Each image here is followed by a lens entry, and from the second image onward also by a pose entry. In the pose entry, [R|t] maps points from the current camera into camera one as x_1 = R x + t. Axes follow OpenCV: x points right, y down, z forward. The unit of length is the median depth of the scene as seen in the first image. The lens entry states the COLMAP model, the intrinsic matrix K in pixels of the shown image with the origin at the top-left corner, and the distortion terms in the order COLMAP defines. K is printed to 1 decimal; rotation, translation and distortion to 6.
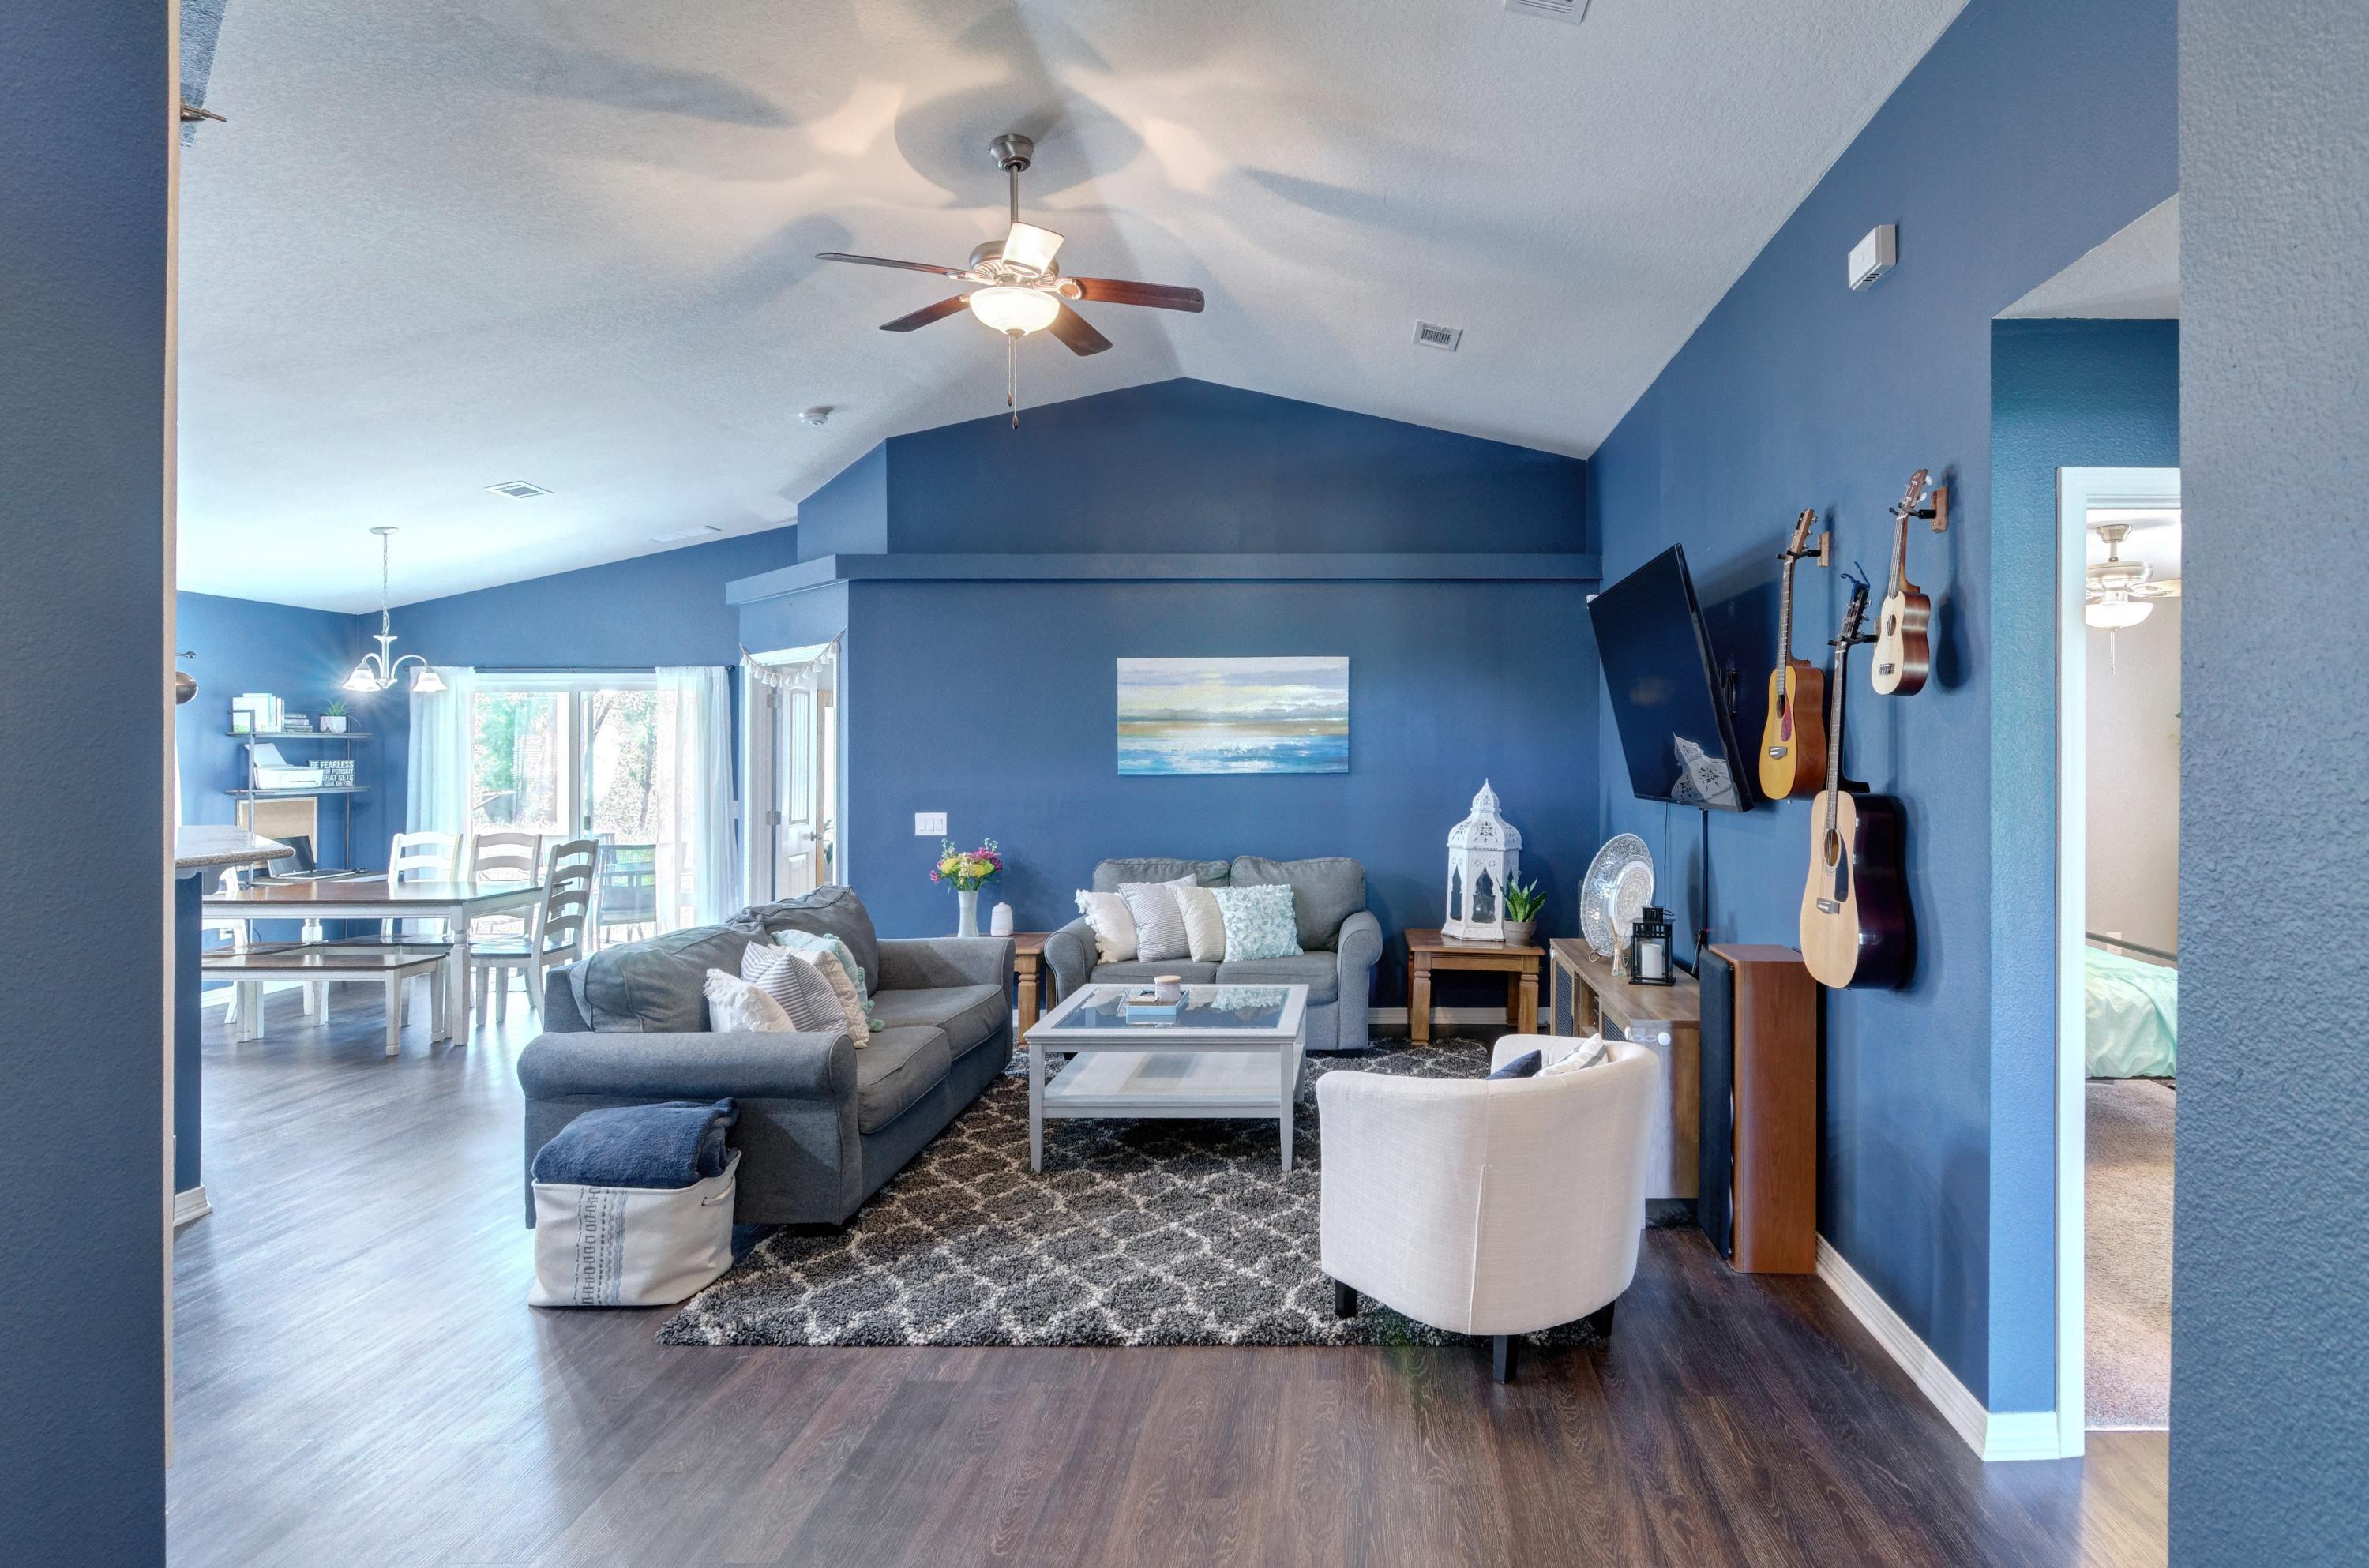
lens RADIAL K [[1273.7, 0, 1359.5], [0, 1273.7, 749.3], [0, 0, 1]] dist [0.001072, -0.000413]
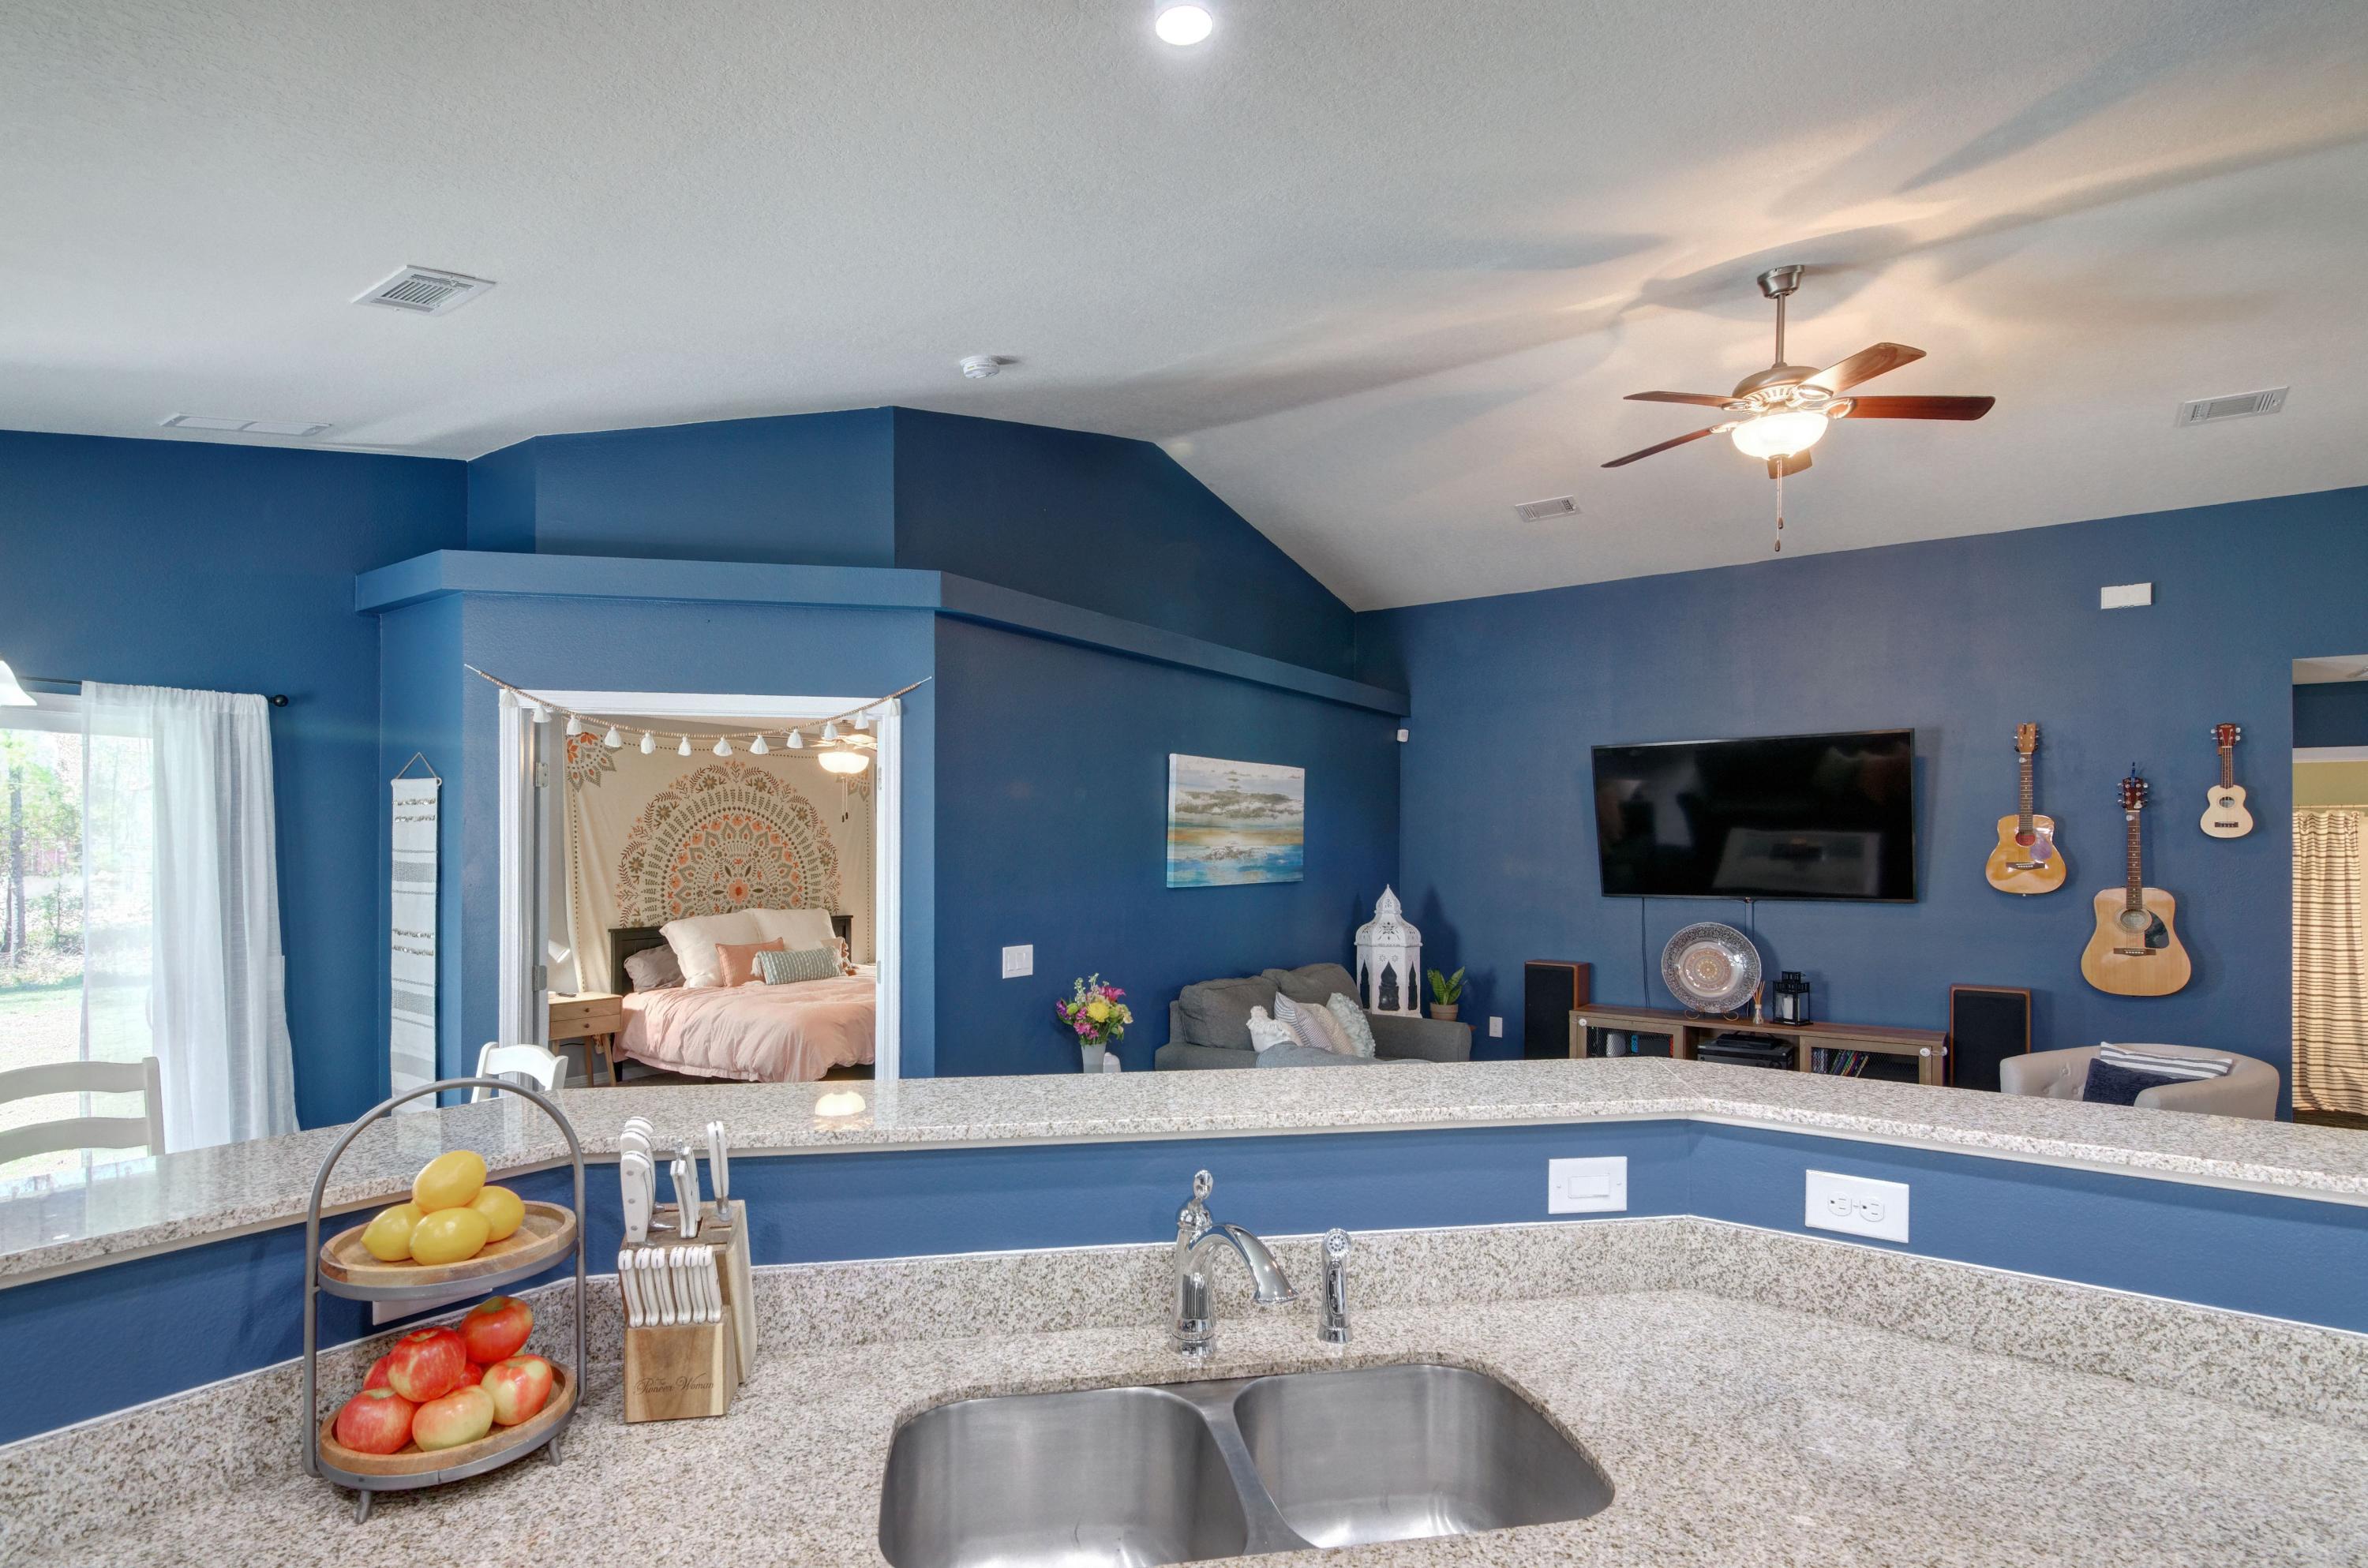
lens RADIAL K [[1157.8, 0, 1181.9], [0, 1157.8, 852.7], [0, 0, 1]] dist [0.002901, -0.000128]
pose [[0.584107, 0.001458, 0.811675, -0.825834], [-0.005115, 0.999985, 0.001884, -0.005857], [-0.811661, -0.005252, 0.584106, 0.534644]]
